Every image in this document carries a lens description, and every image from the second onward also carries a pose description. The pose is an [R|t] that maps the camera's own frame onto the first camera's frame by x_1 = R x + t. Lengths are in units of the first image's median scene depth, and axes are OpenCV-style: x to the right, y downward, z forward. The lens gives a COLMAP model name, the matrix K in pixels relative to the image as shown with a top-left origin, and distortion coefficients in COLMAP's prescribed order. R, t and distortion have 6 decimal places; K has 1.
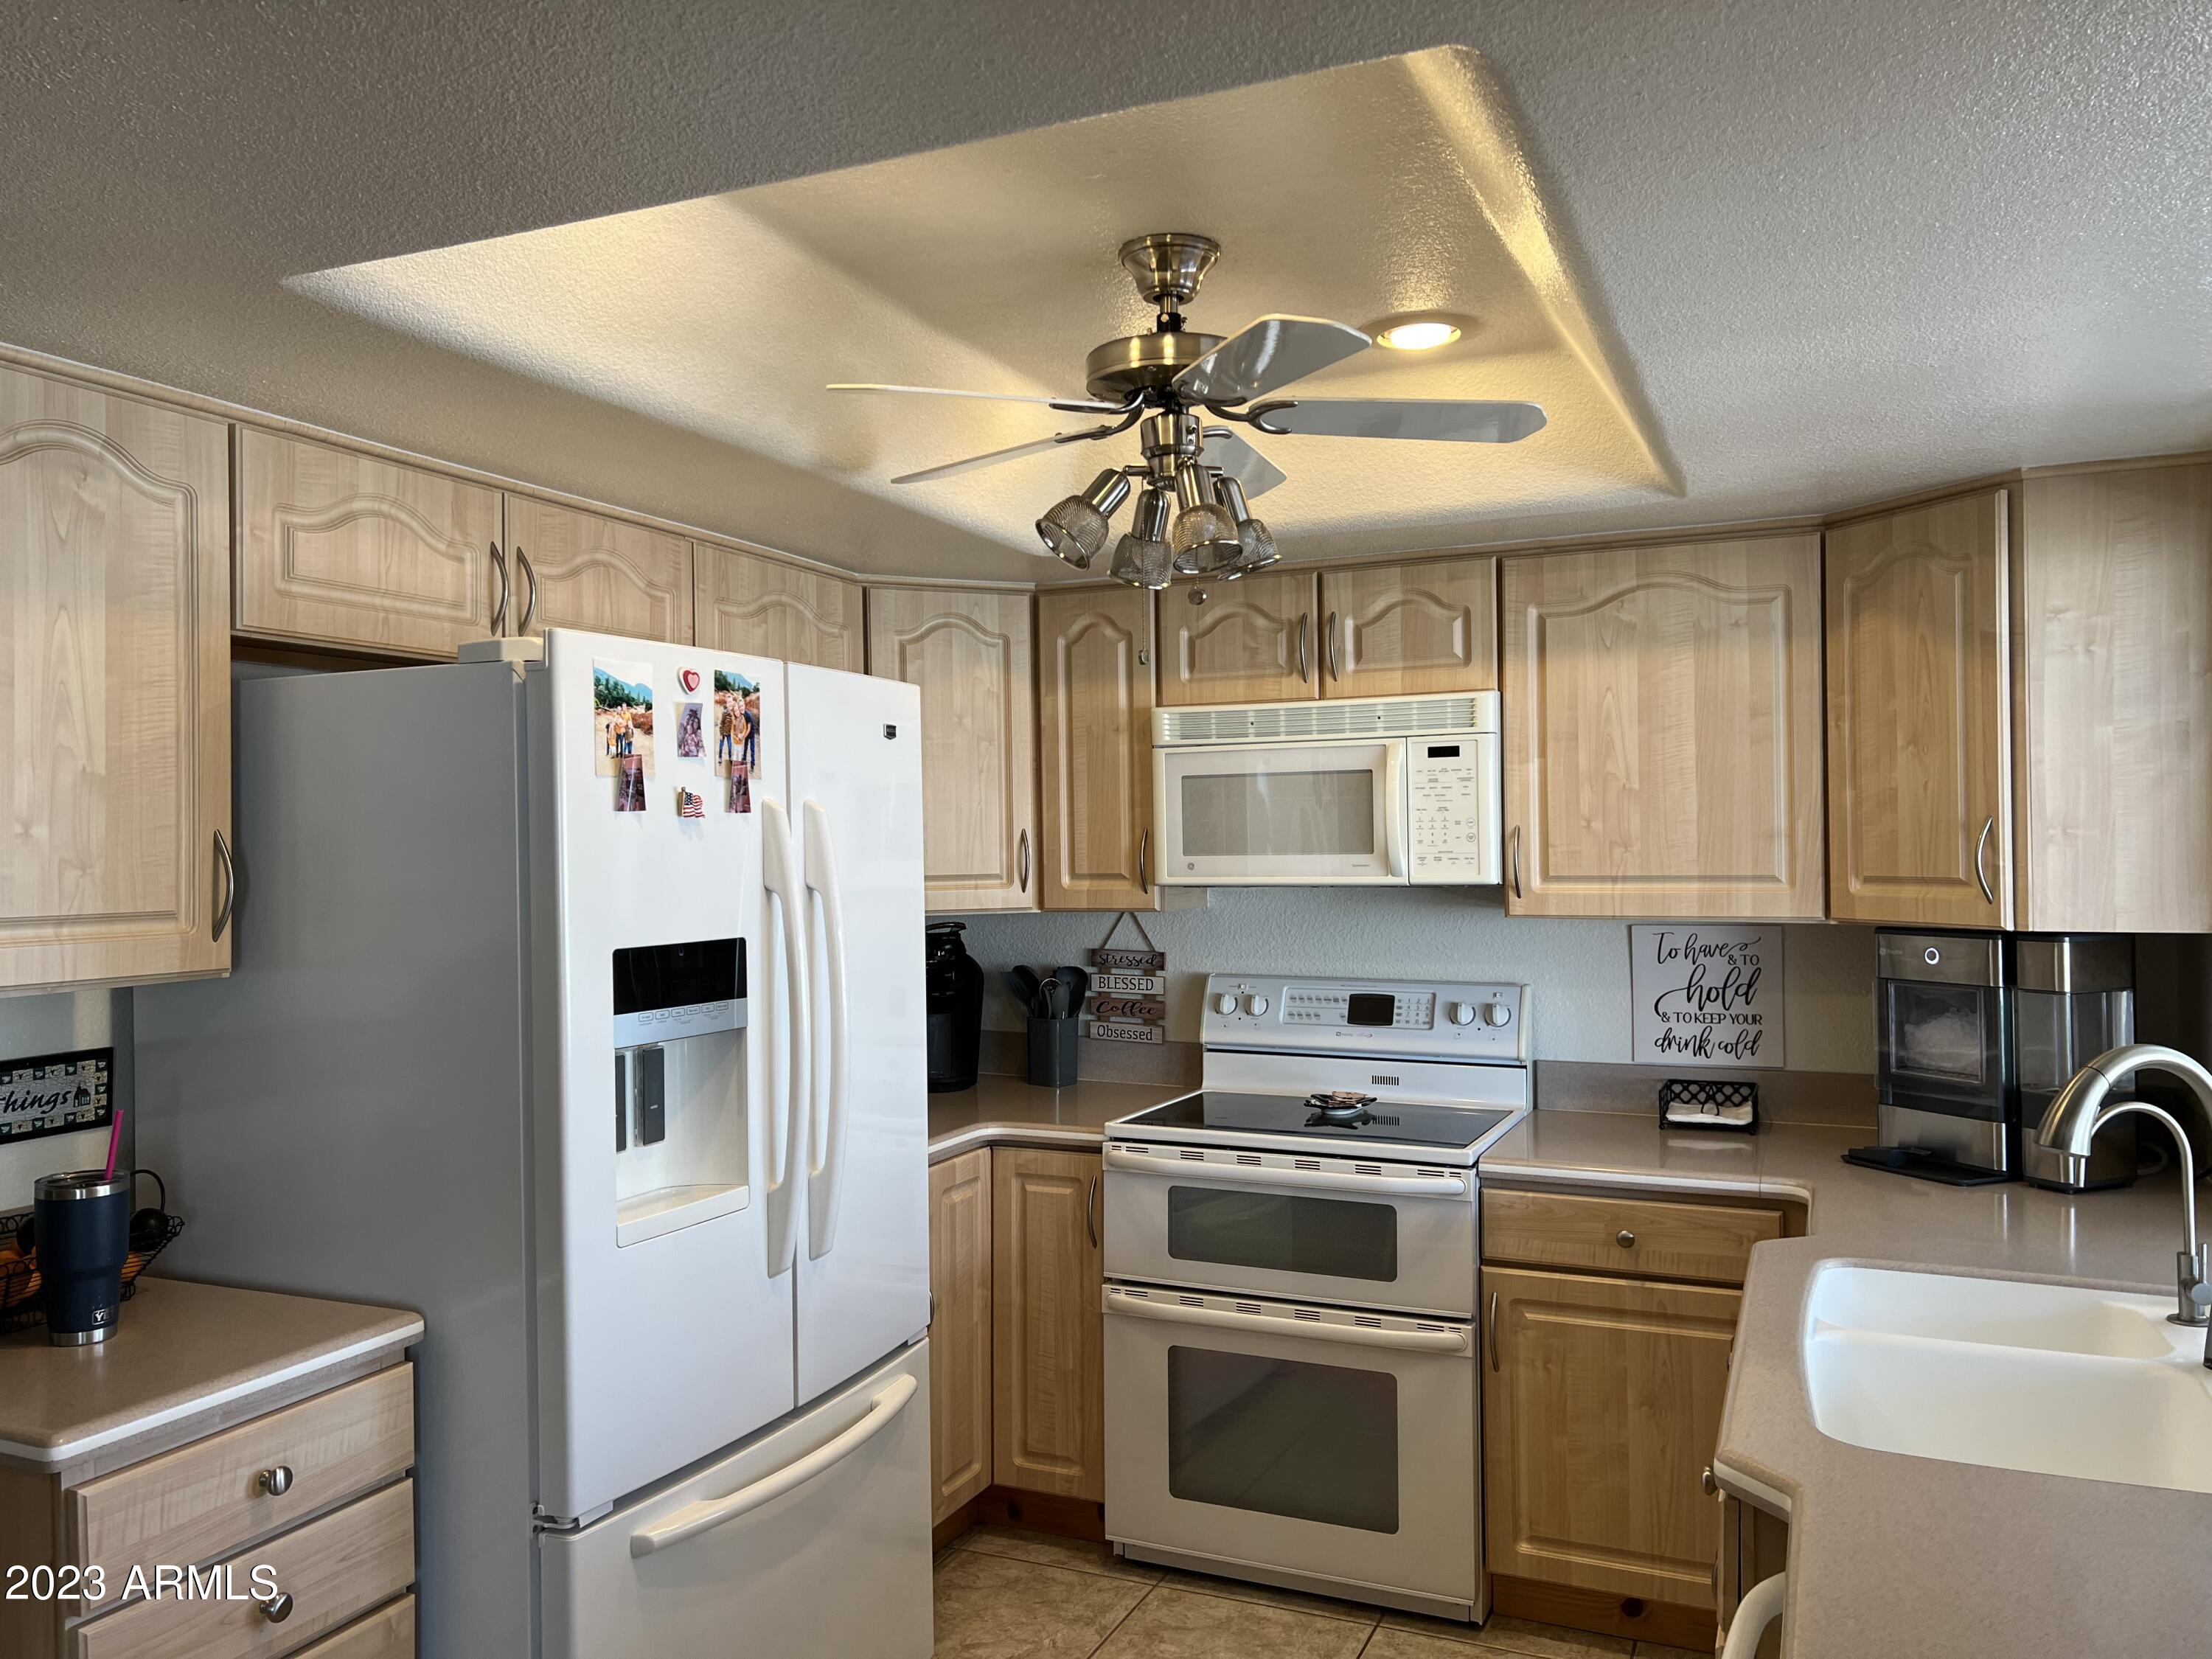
lens RADIAL K [[1648.9, 0, 1105.6], [0, 1648.9, 836.8], [0, 0, 1]] dist [0.051676, -0.071558]
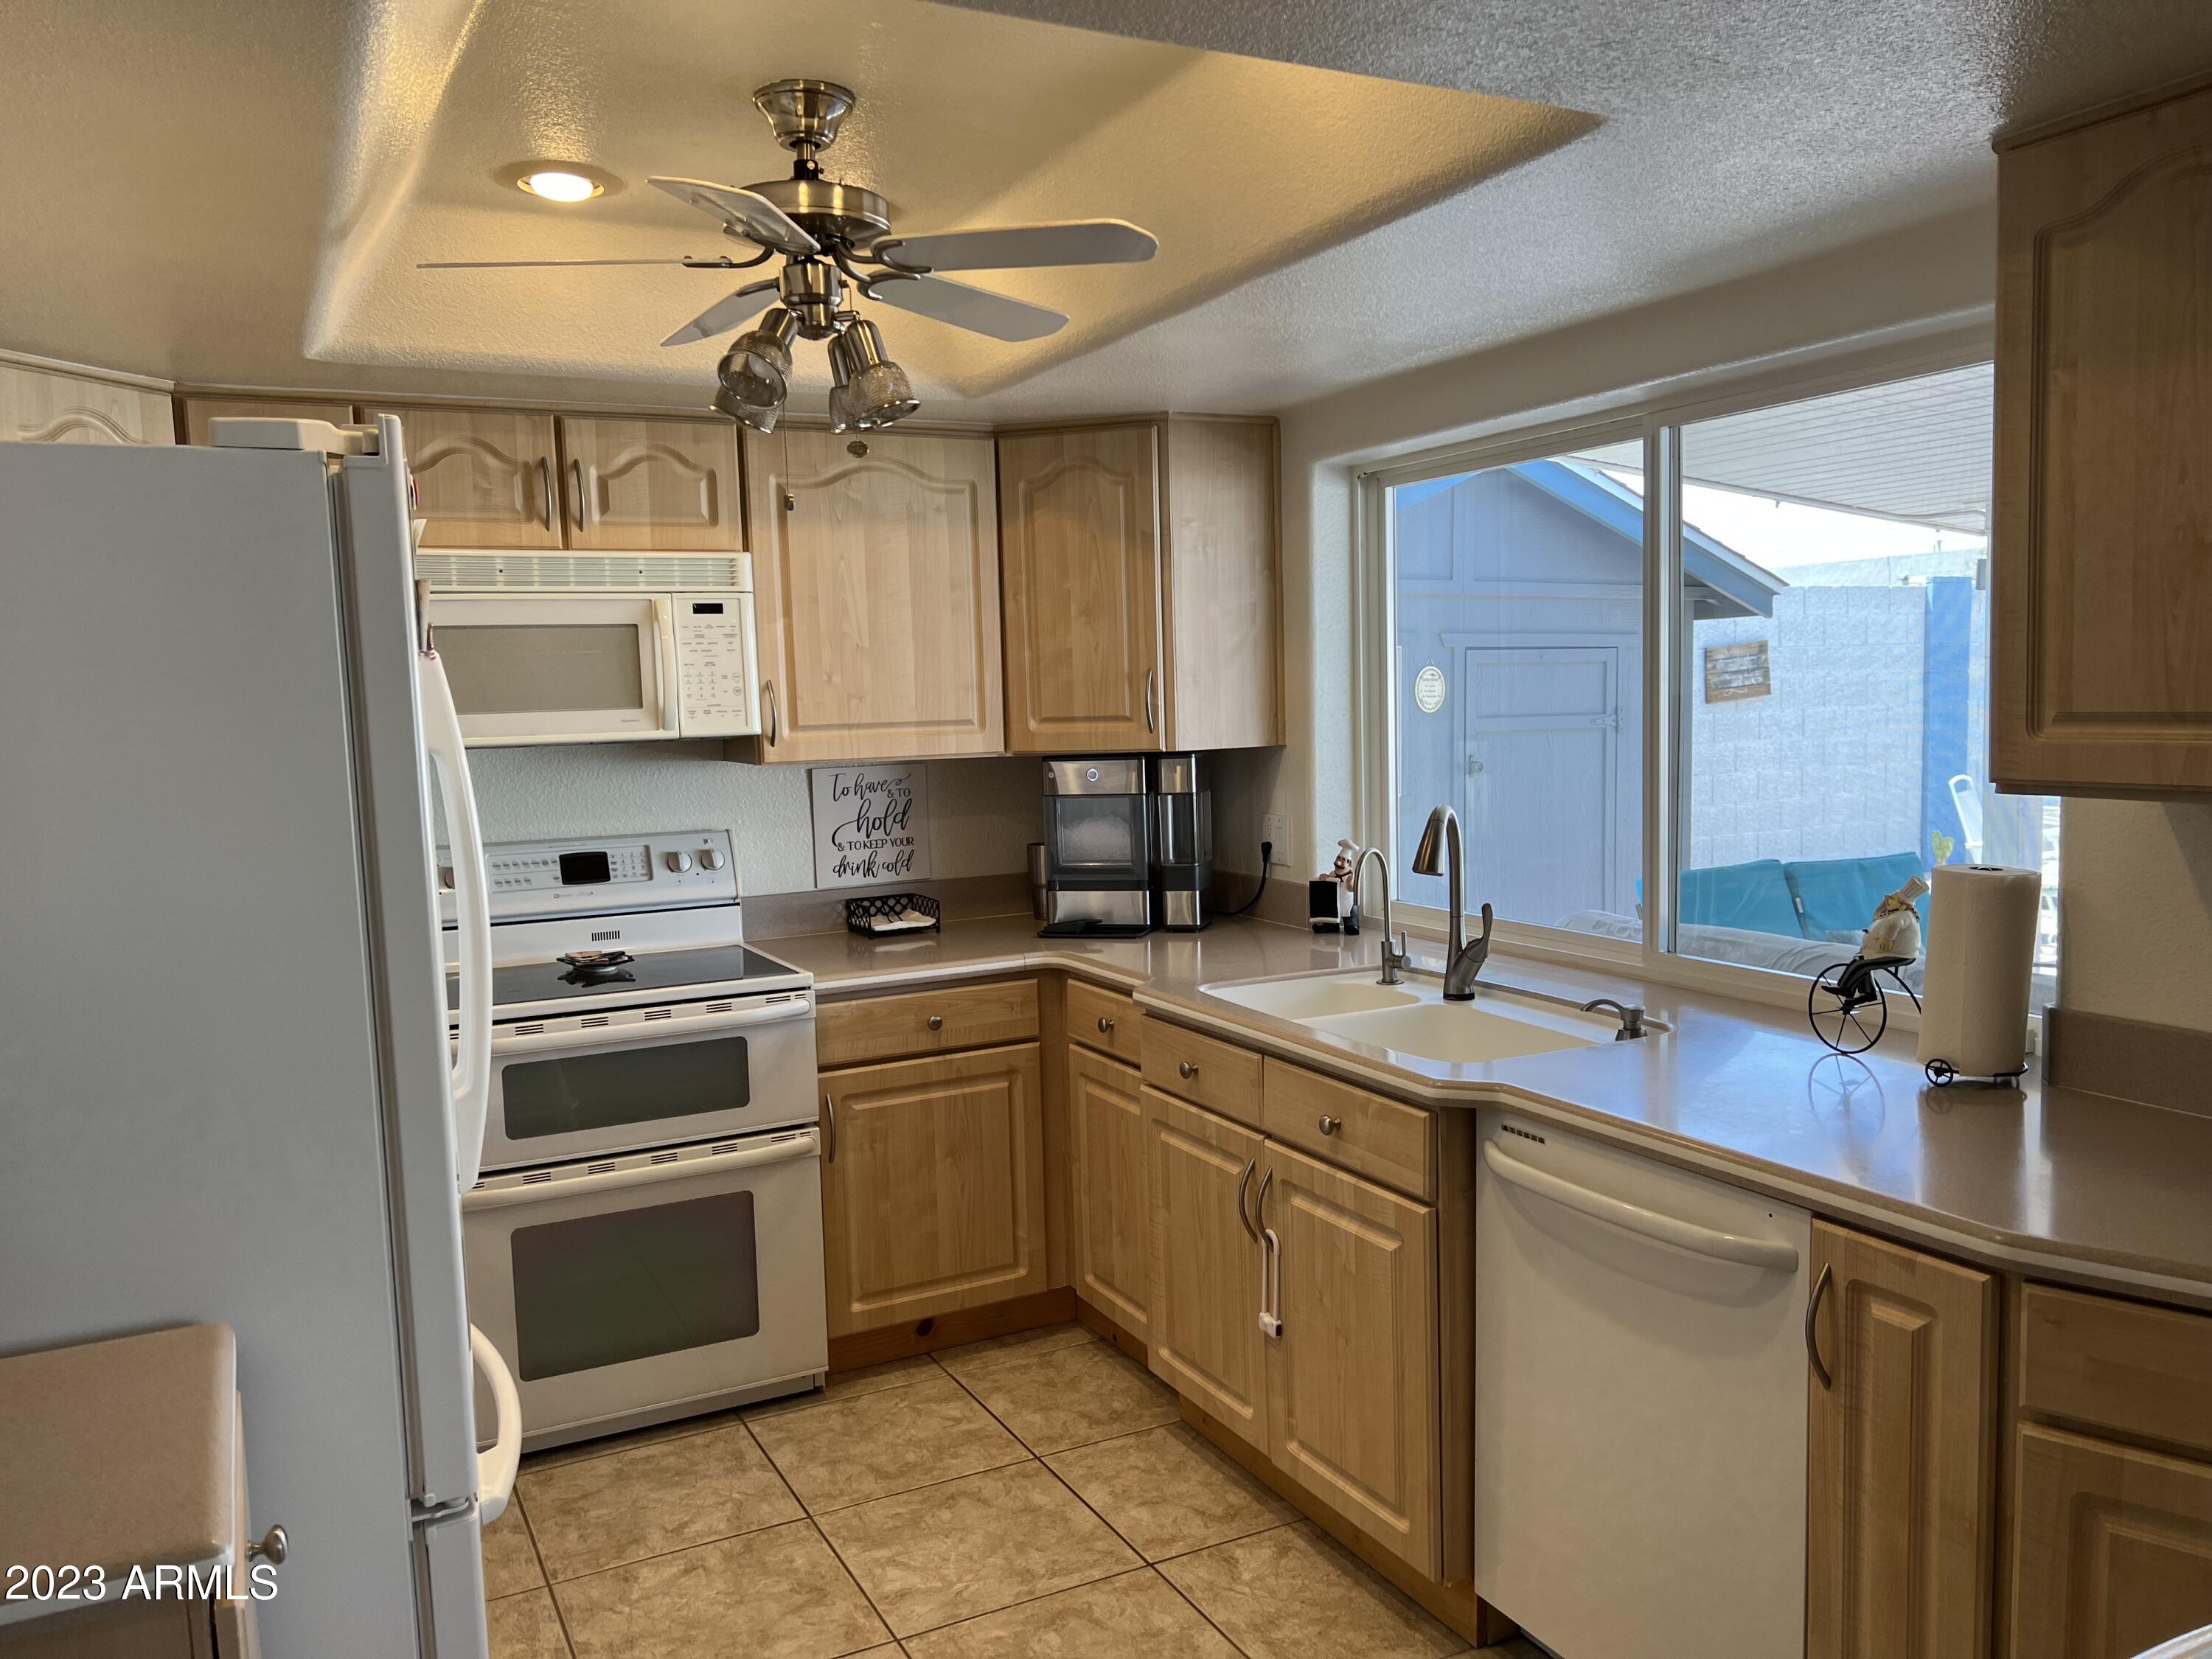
lens RADIAL K [[1648.9, 0, 1125.9], [0, 1648.9, 835.2], [0, 0, 1]] dist [0.051676, -0.071558]
pose [[0.614864, -0.077181, 0.784847, -0.489325], [0.019467, 0.996382, 0.082732, 0.010285], [-0.788393, -0.035590, 0.614142, 0.152676]]
